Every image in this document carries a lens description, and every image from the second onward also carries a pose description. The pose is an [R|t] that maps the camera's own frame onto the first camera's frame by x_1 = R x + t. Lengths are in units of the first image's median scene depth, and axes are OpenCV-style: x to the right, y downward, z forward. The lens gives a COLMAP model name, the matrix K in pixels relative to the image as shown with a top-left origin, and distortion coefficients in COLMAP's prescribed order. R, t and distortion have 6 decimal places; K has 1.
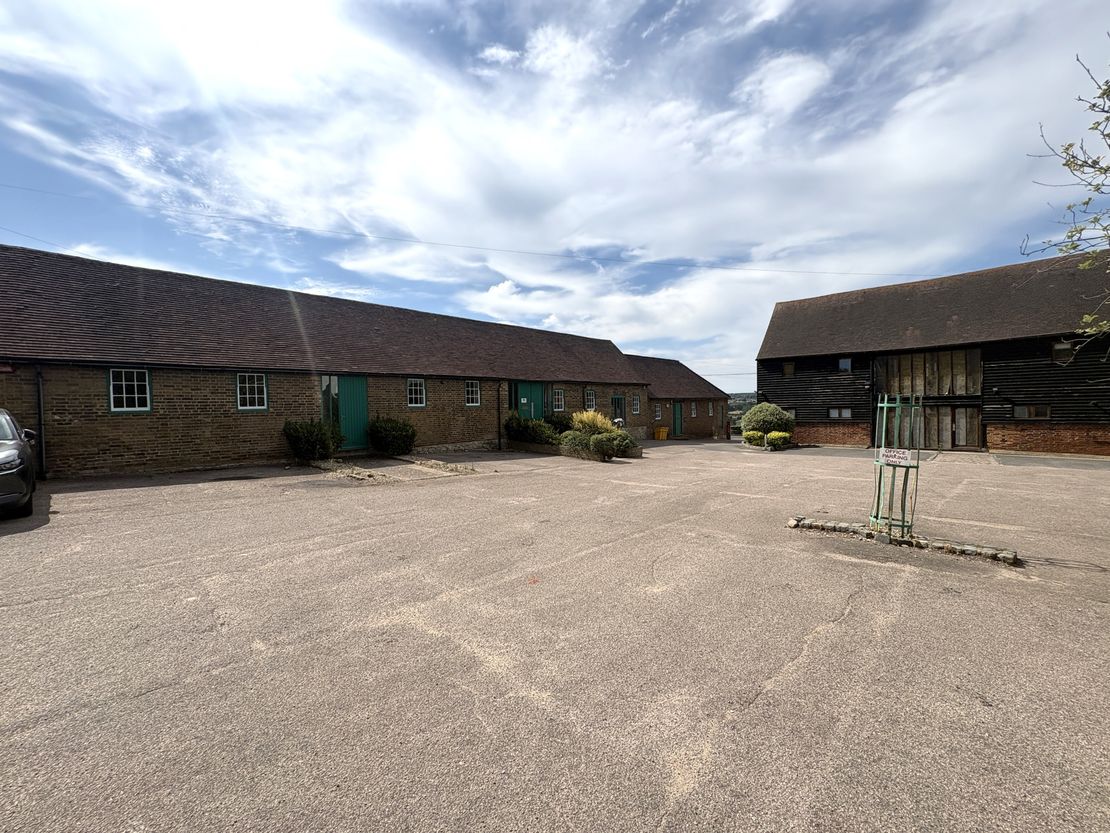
lens RADIAL K [[441.4, 0, 555.0], [0, 441.4, 416.5], [0, 0, 1]] dist [-0.000075, -0.000140]
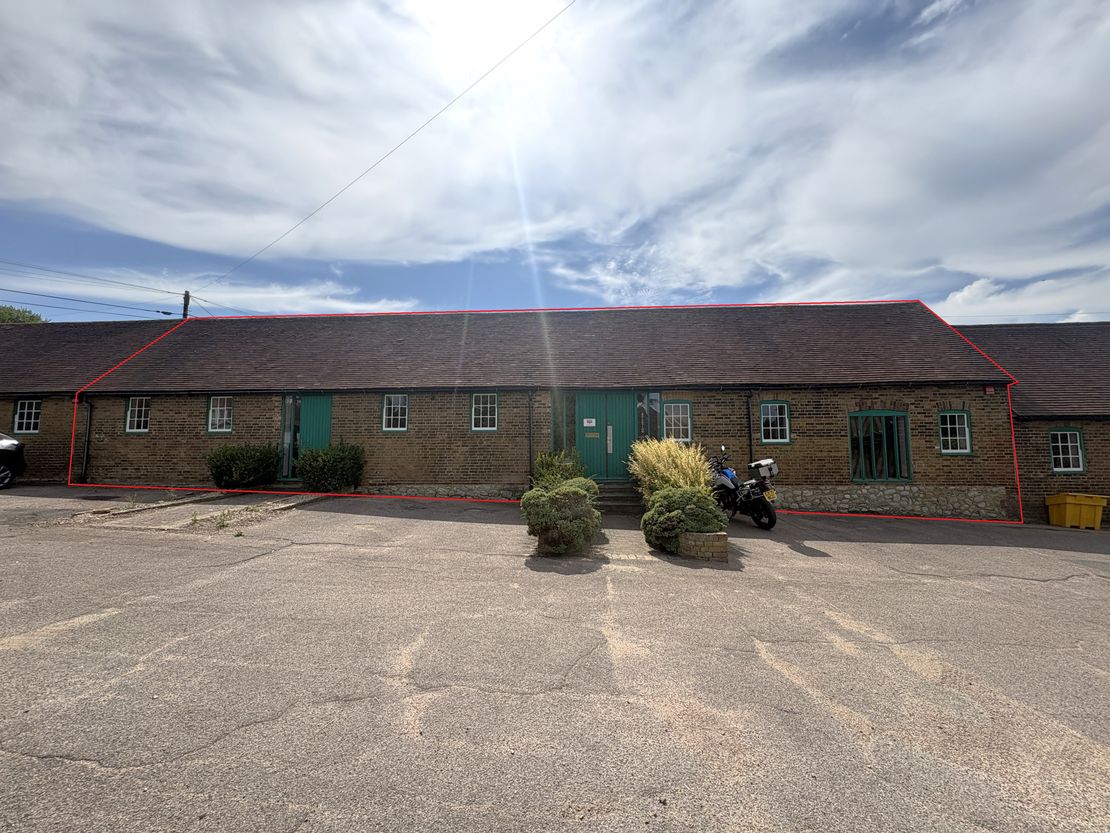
lens RADIAL K [[441.4, 0, 555.0], [0, 441.4, 416.5], [0, 0, 1]] dist [-0.000075, -0.000140]
pose [[0.634651, -0.042222, -0.771644, 0.253376], [-0.029863, 0.996421, -0.079082, 0.002502], [0.772221, 0.073233, 0.631119, 0.421067]]
